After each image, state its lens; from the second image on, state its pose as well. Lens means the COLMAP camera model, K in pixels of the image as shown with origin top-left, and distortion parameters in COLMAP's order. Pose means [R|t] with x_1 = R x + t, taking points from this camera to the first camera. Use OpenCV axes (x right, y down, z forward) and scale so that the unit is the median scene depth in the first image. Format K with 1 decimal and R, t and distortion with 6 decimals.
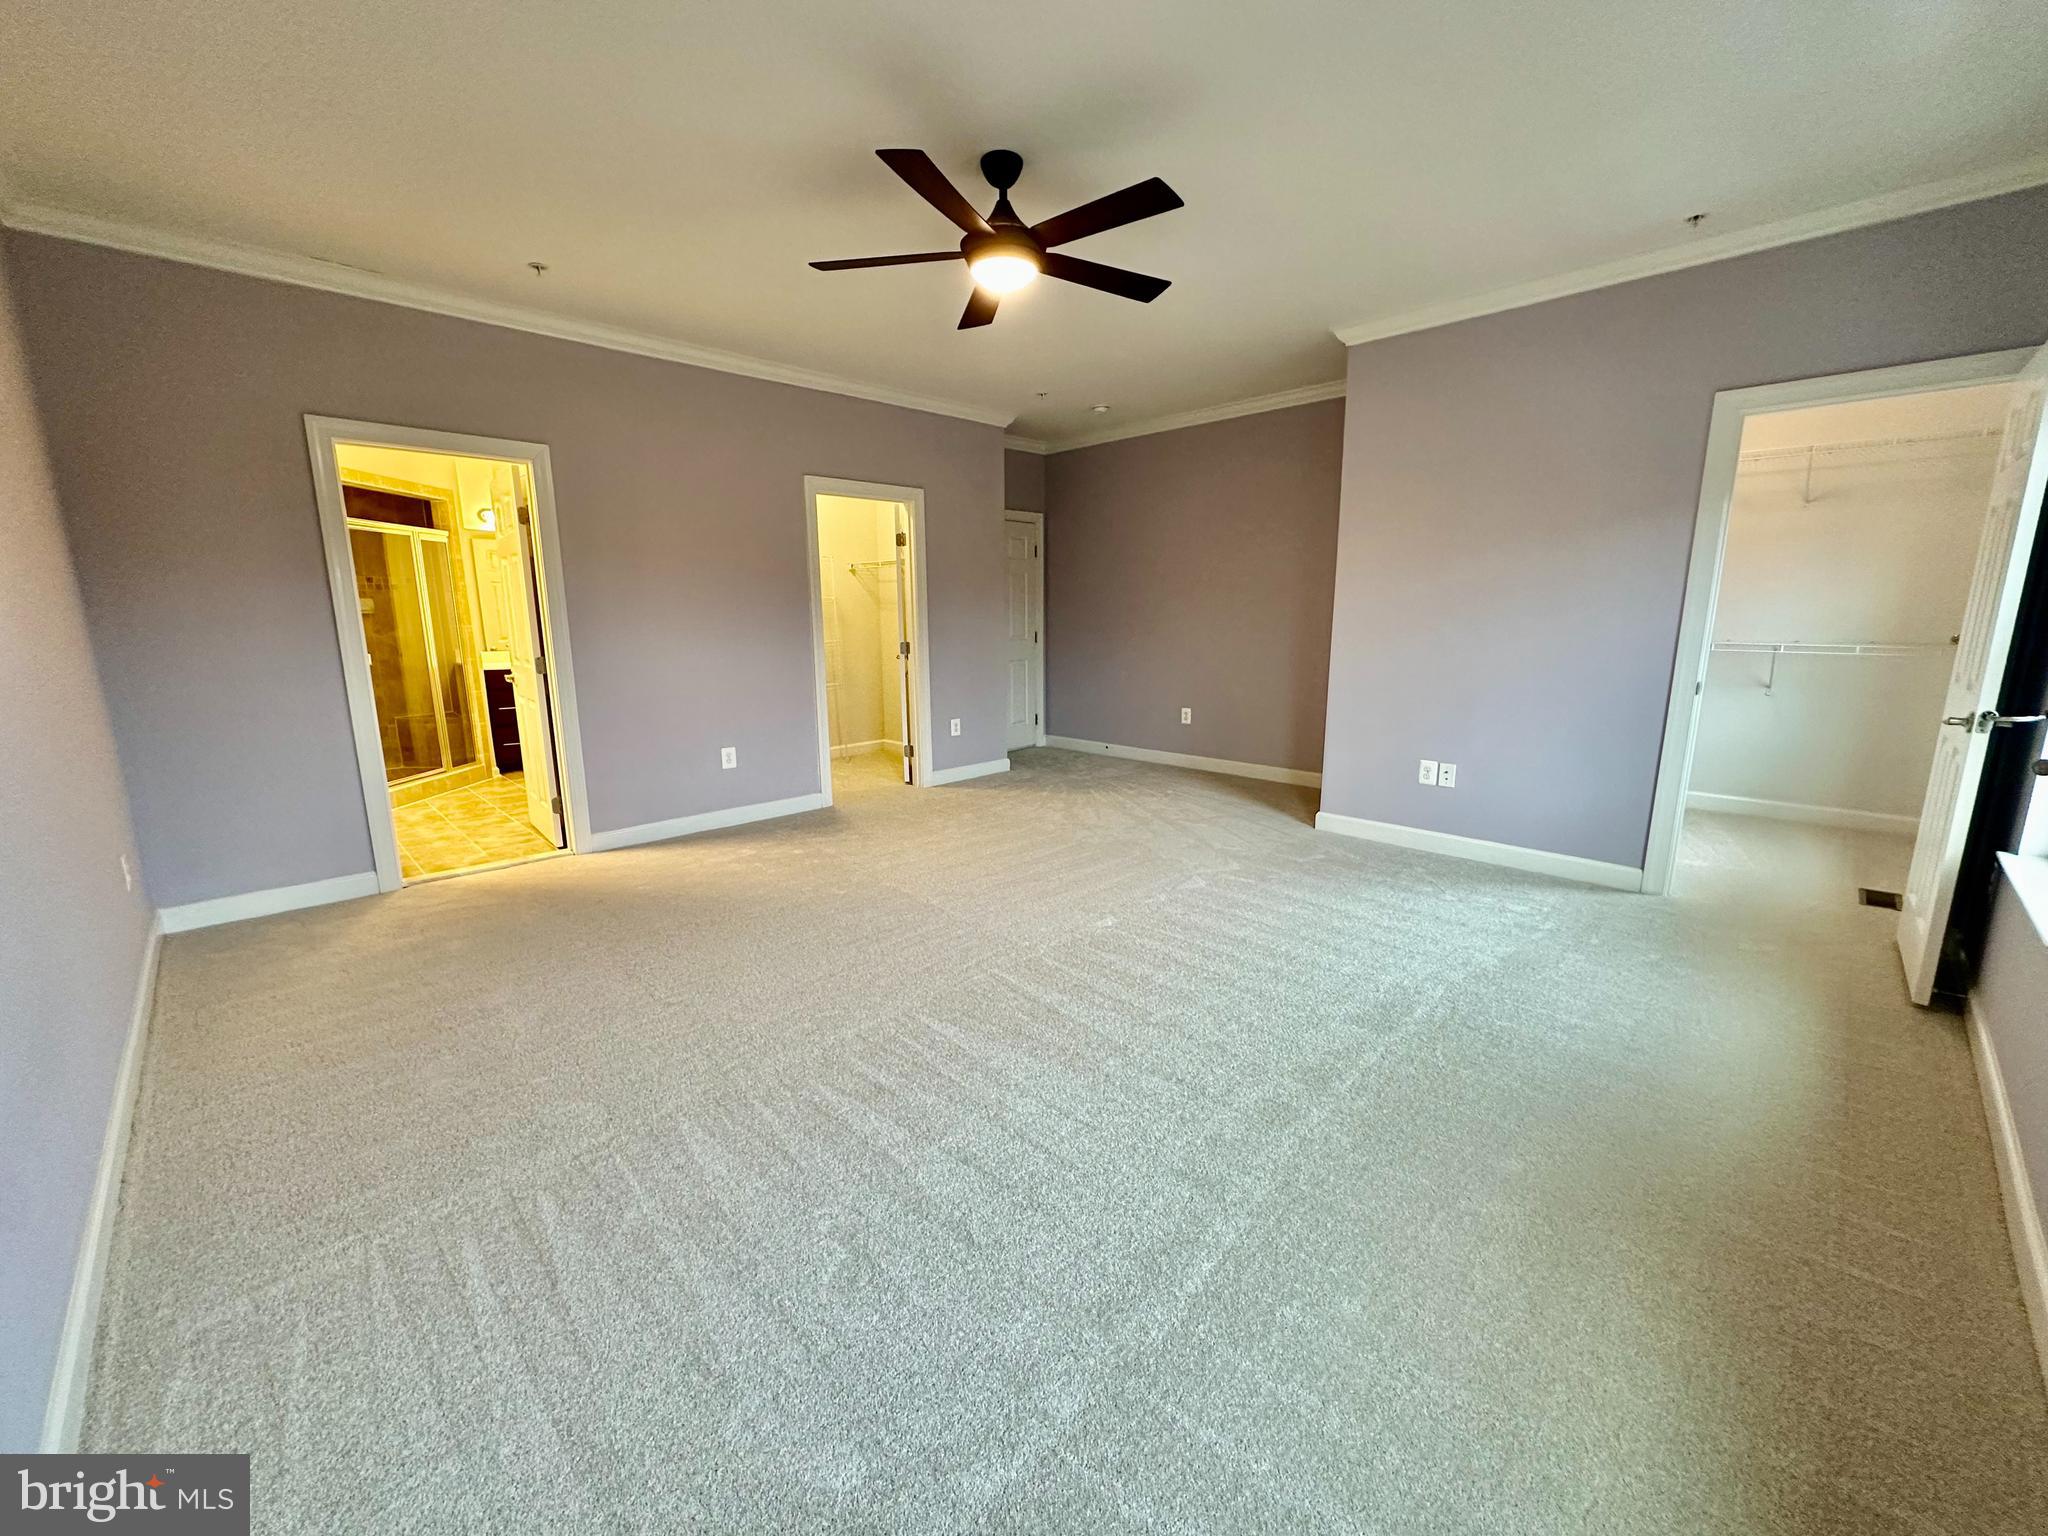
lens RADIAL K [[808.6, 0, 1017.8], [0, 808.6, 769.4], [0, 0, 1]] dist [-0.003021, -0.000289]
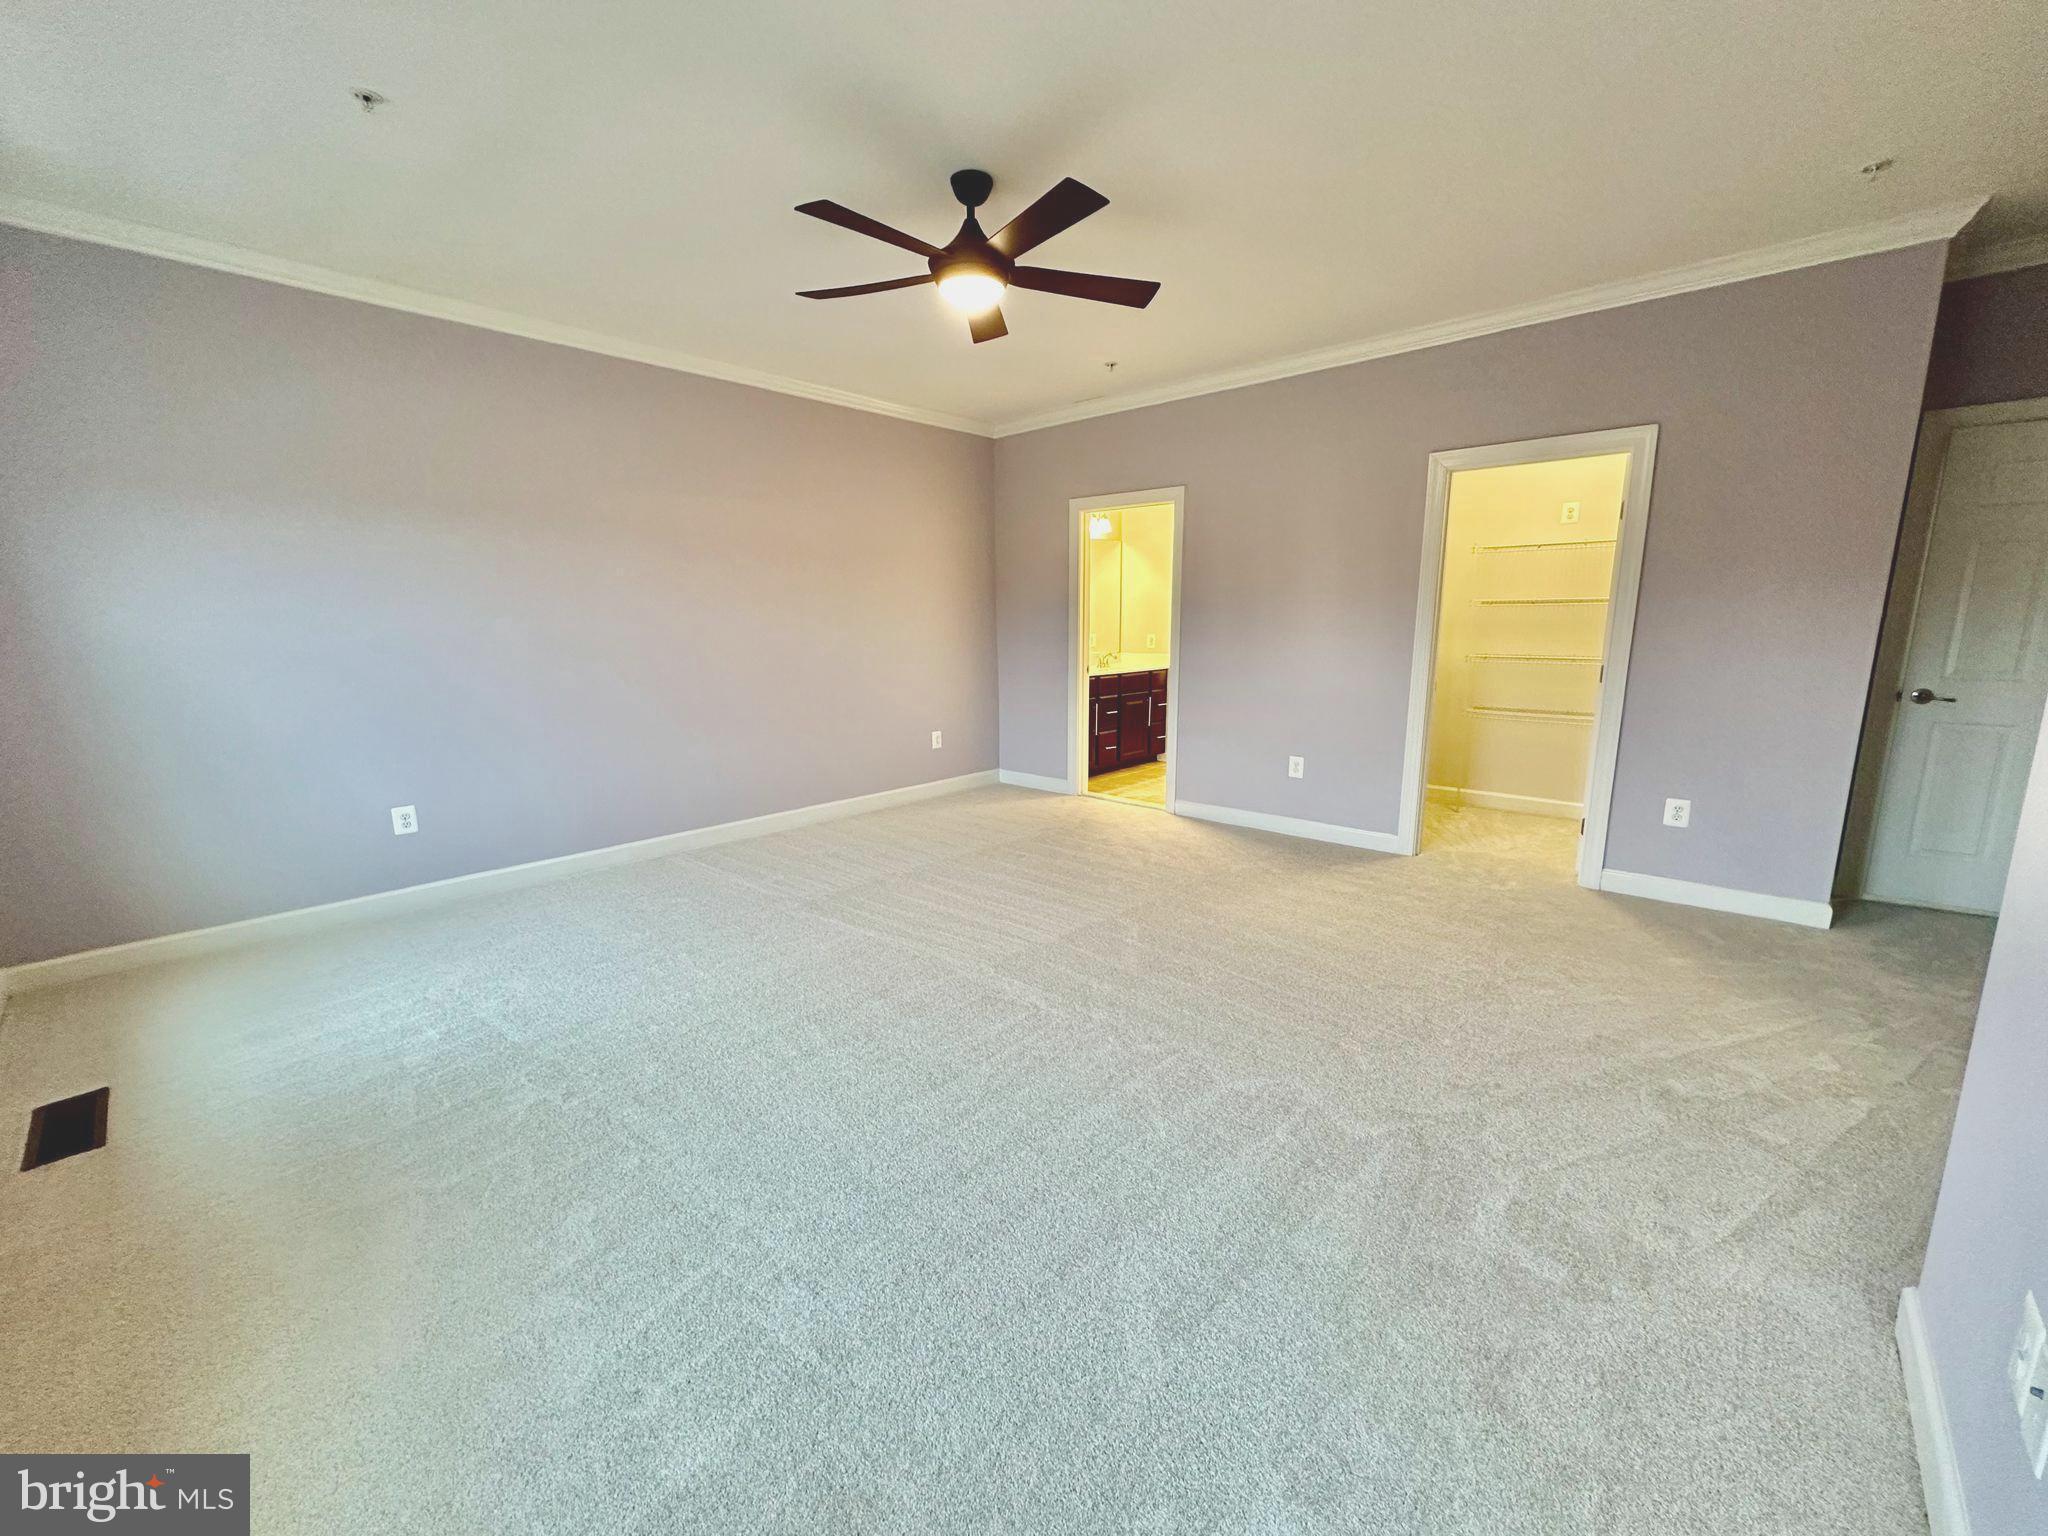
lens RADIAL K [[808.6, 0, 1017.8], [0, 808.6, 769.4], [0, 0, 1]] dist [-0.003021, -0.000289]
pose [[0.057769, 0.190431, -0.979999, 0.588952], [-0.185234, 0.966638, 0.176915, -0.123071], [0.980995, 0.171309, 0.091116, 0.578942]]
